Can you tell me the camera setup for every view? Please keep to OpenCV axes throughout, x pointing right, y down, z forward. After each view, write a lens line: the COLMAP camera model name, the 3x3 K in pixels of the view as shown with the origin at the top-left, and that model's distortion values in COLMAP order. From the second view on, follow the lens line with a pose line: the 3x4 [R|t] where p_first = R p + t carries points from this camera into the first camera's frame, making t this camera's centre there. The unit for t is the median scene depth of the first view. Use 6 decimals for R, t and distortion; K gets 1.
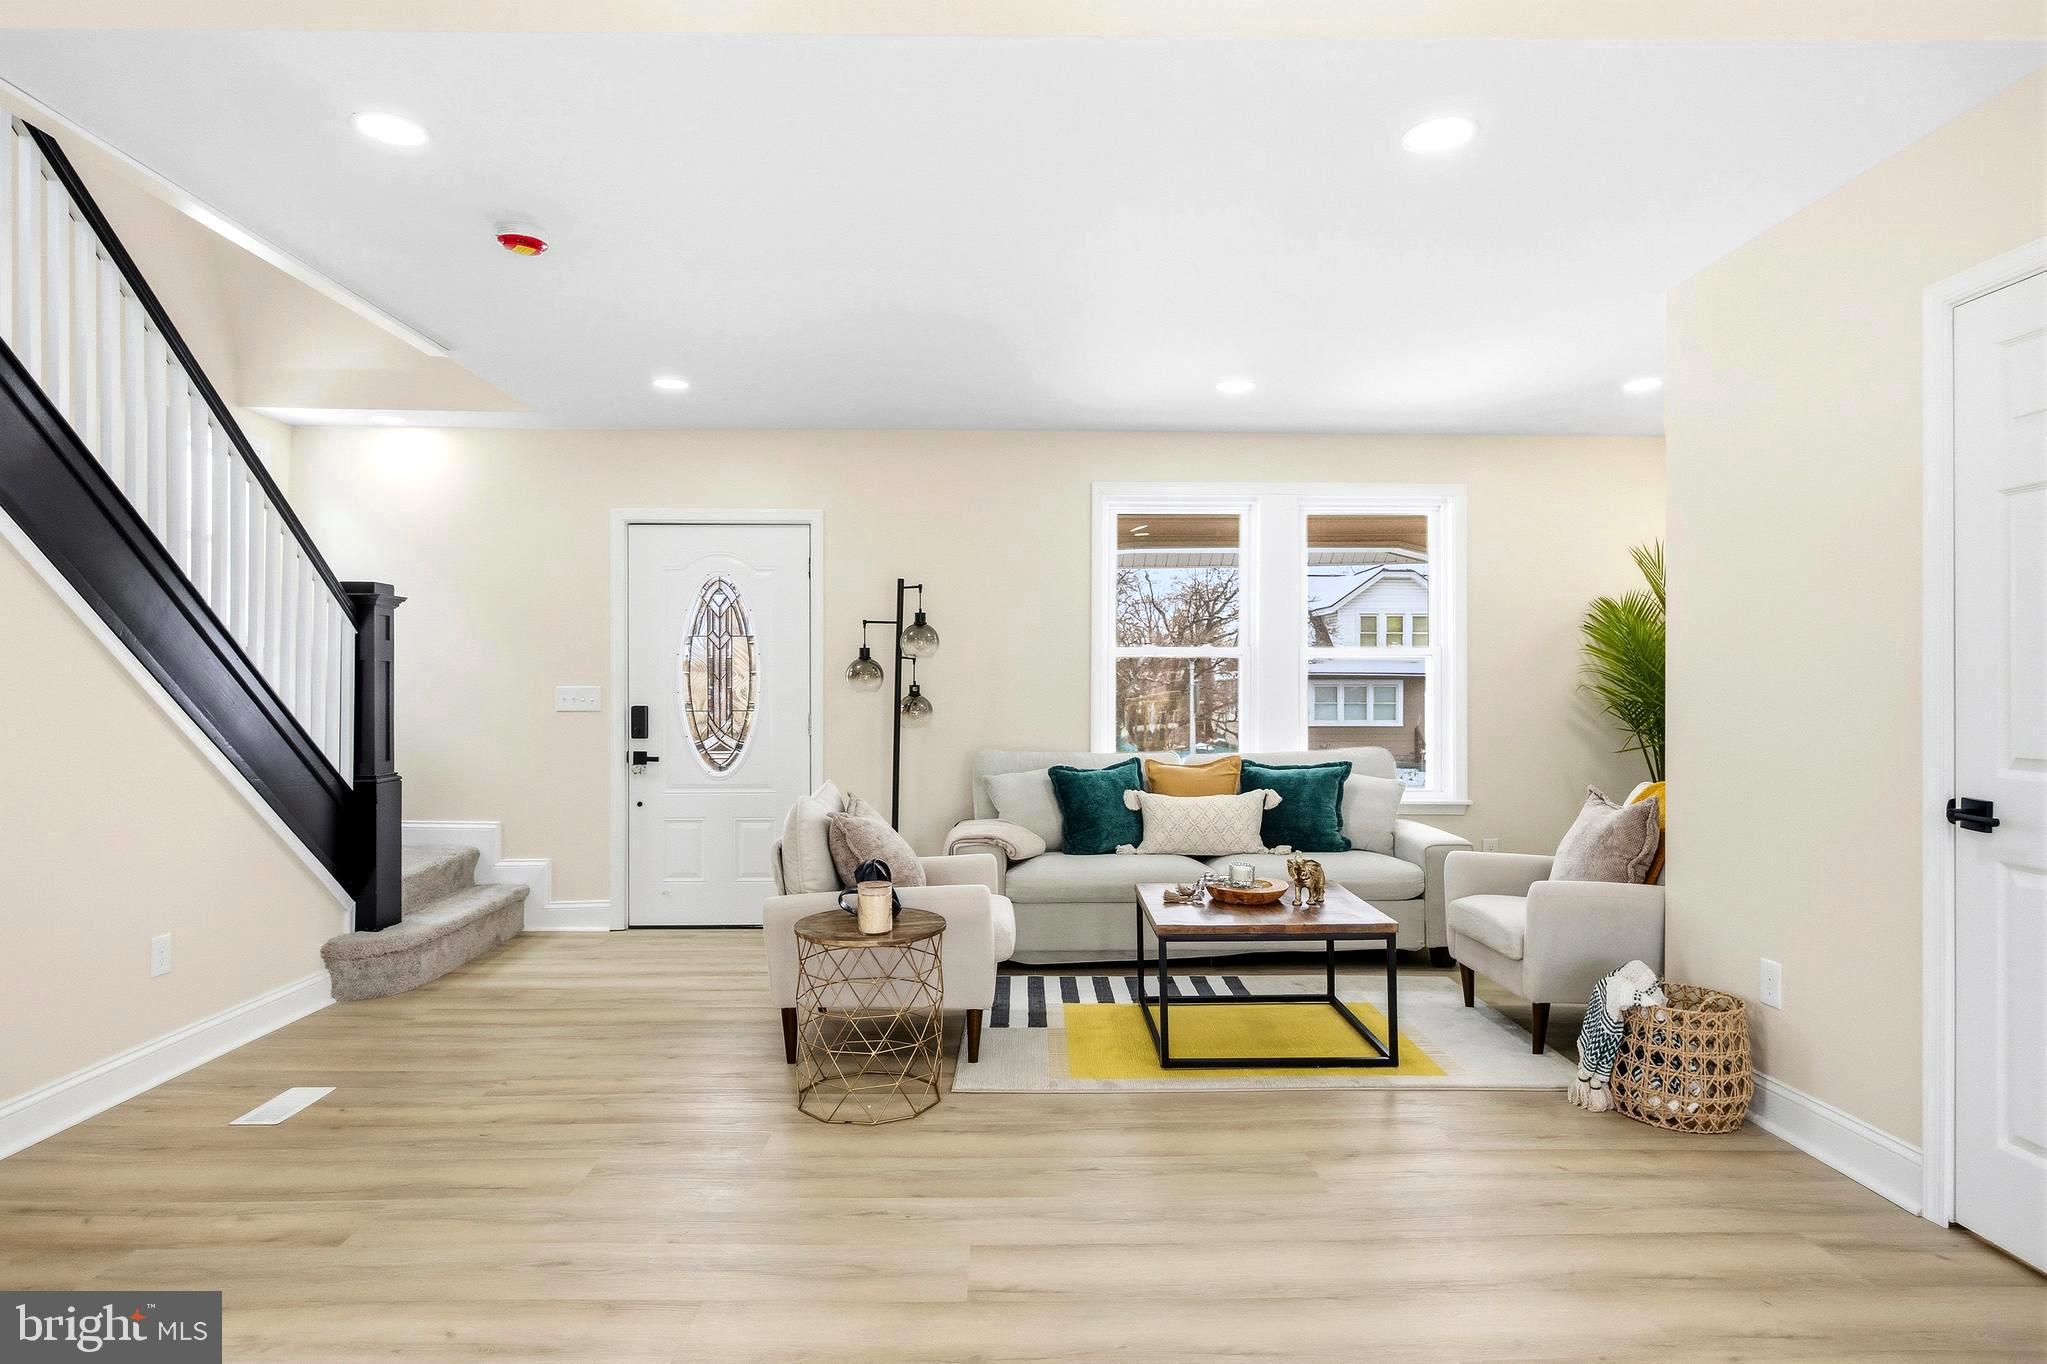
lens RADIAL K [[1123.7, 0, 1023.5], [0, 1123.7, 682.0], [0, 0, 1]] dist [-0.004860, -0.000414]
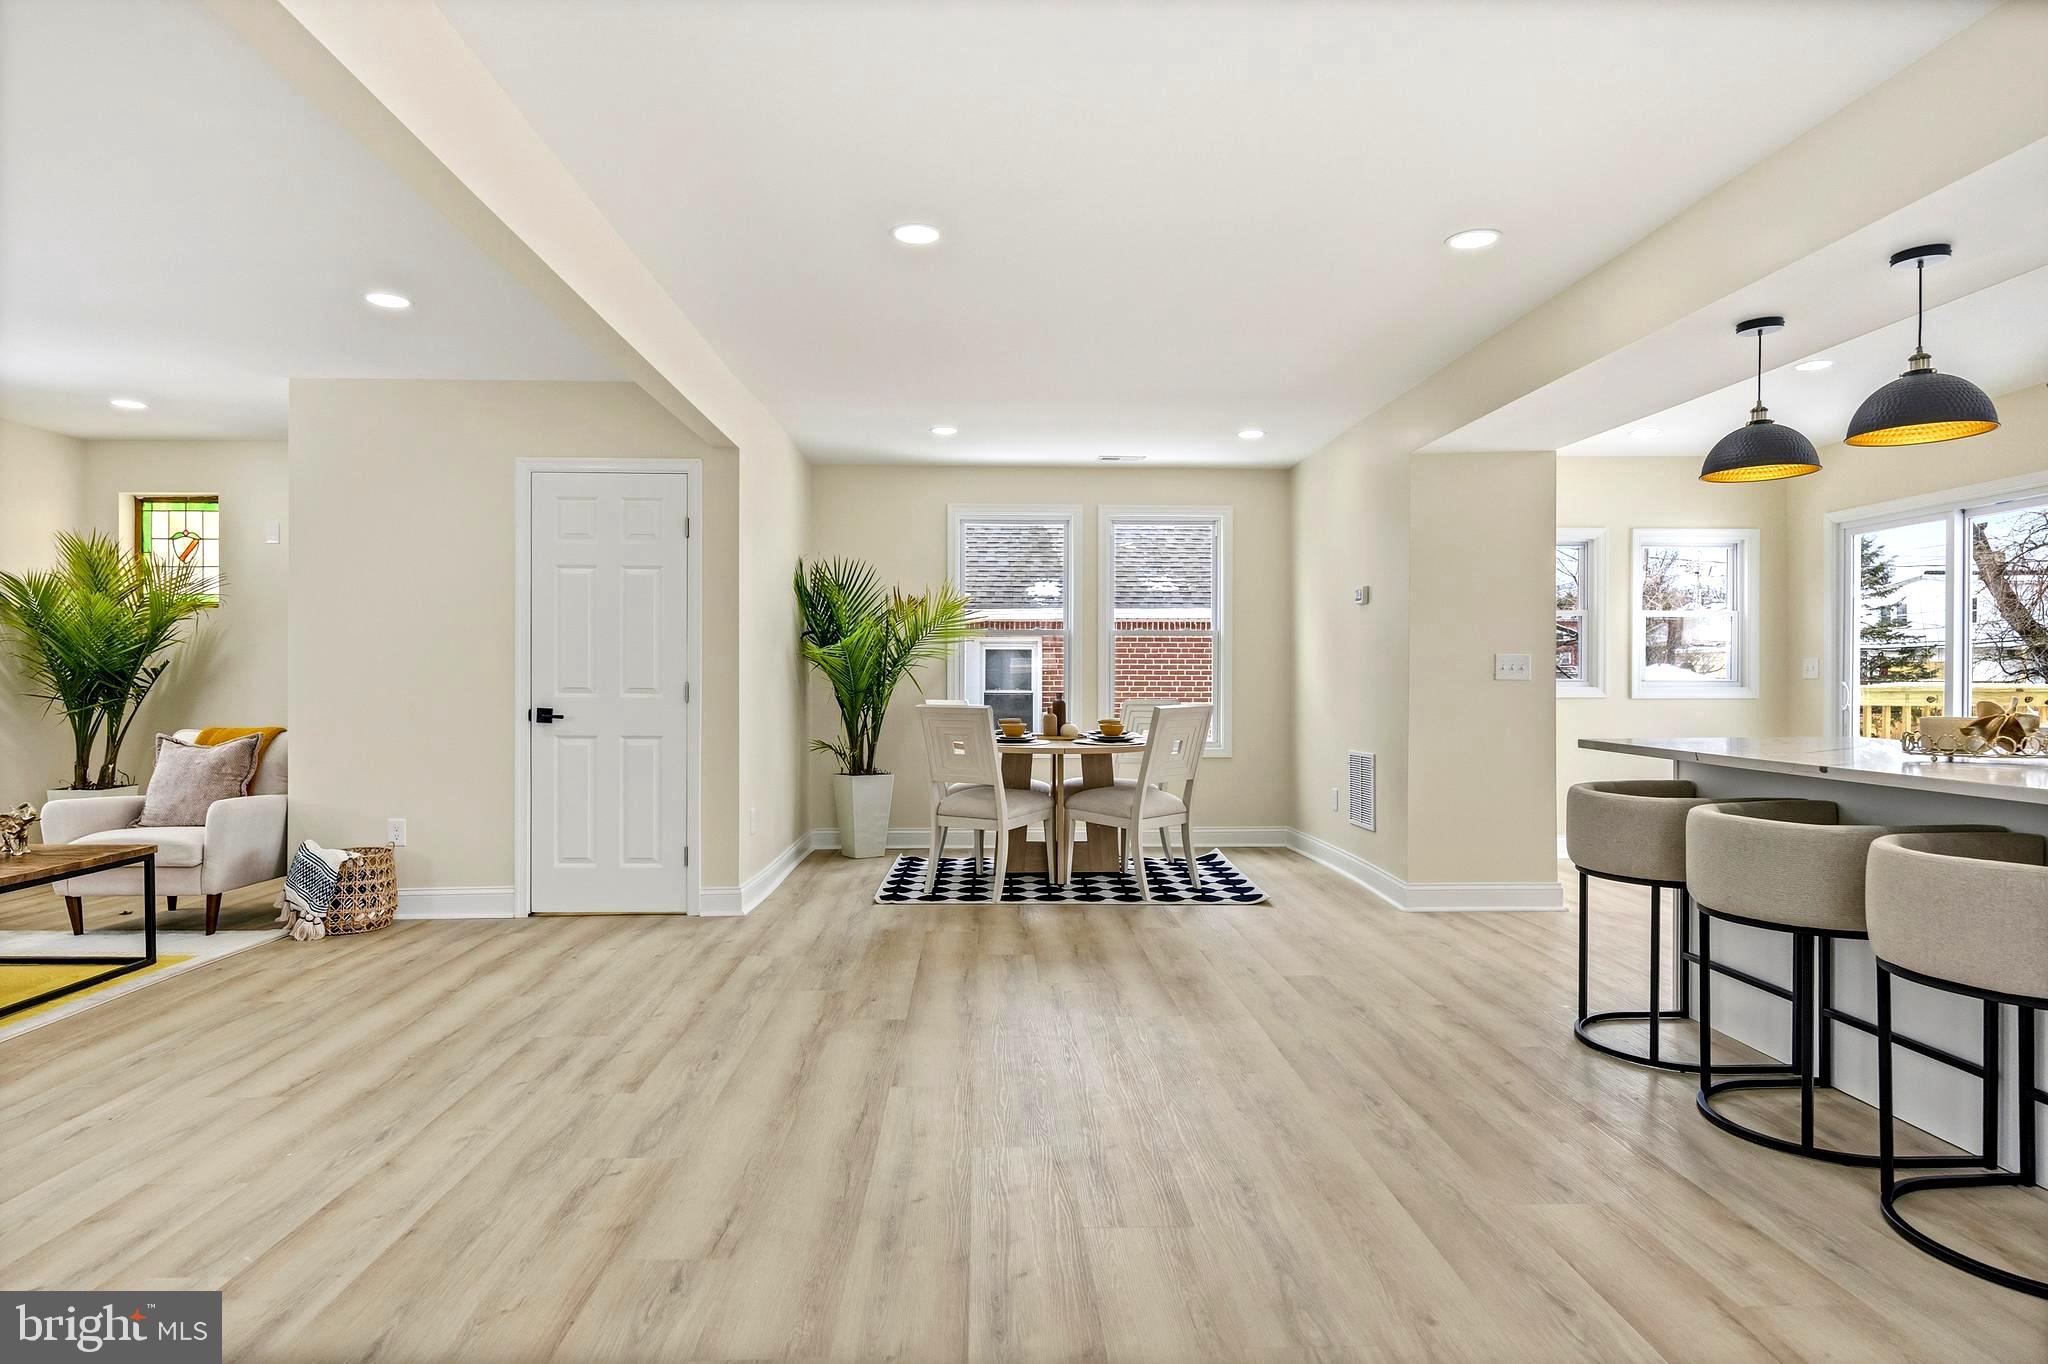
lens RADIAL K [[1132.4, 0, 1017.5], [0, 1132.4, 686.4], [0, 0, 1]] dist [0.001187, -0.000162]
pose [[-0.023071, -0.007842, 0.999703, -0.659657], [-0.007854, 0.999940, 0.007662, 0.020851], [-0.999703, -0.007675, -0.023132, 0.077749]]
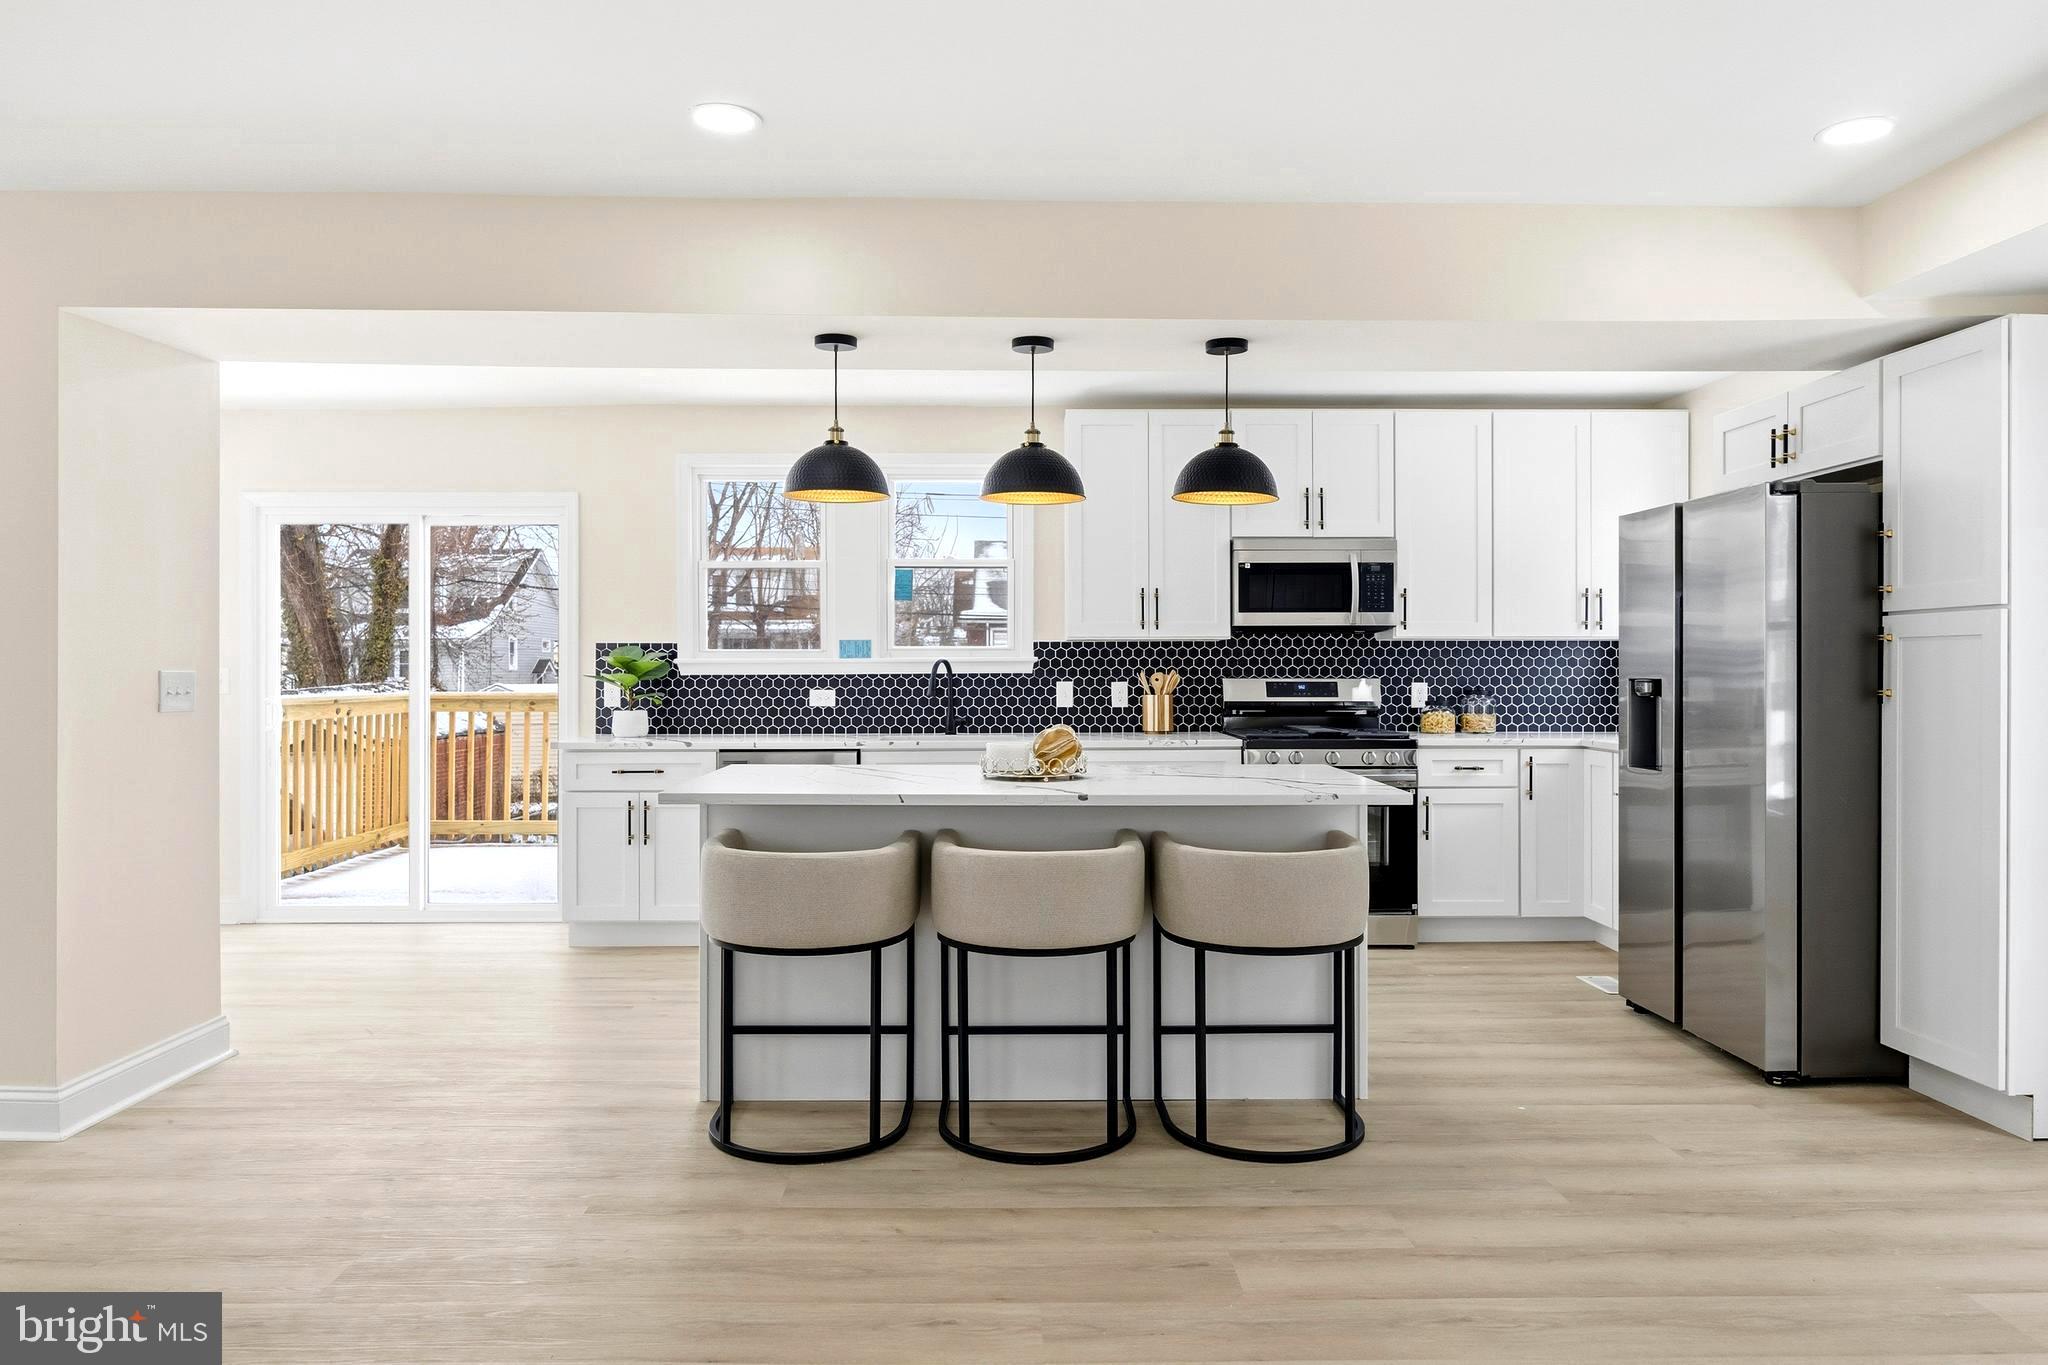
lens RADIAL K [[1327.0, 0, 1020.6], [0, 1327.0, 674.1], [0, 0, 1]] dist [-0.006801, -0.002008]
pose [[-0.999989, -0.000846, -0.004511, -0.068816], [-0.000831, 0.999994, -0.003447, -0.001906], [0.004514, -0.003443, -0.999984, 0.389390]]
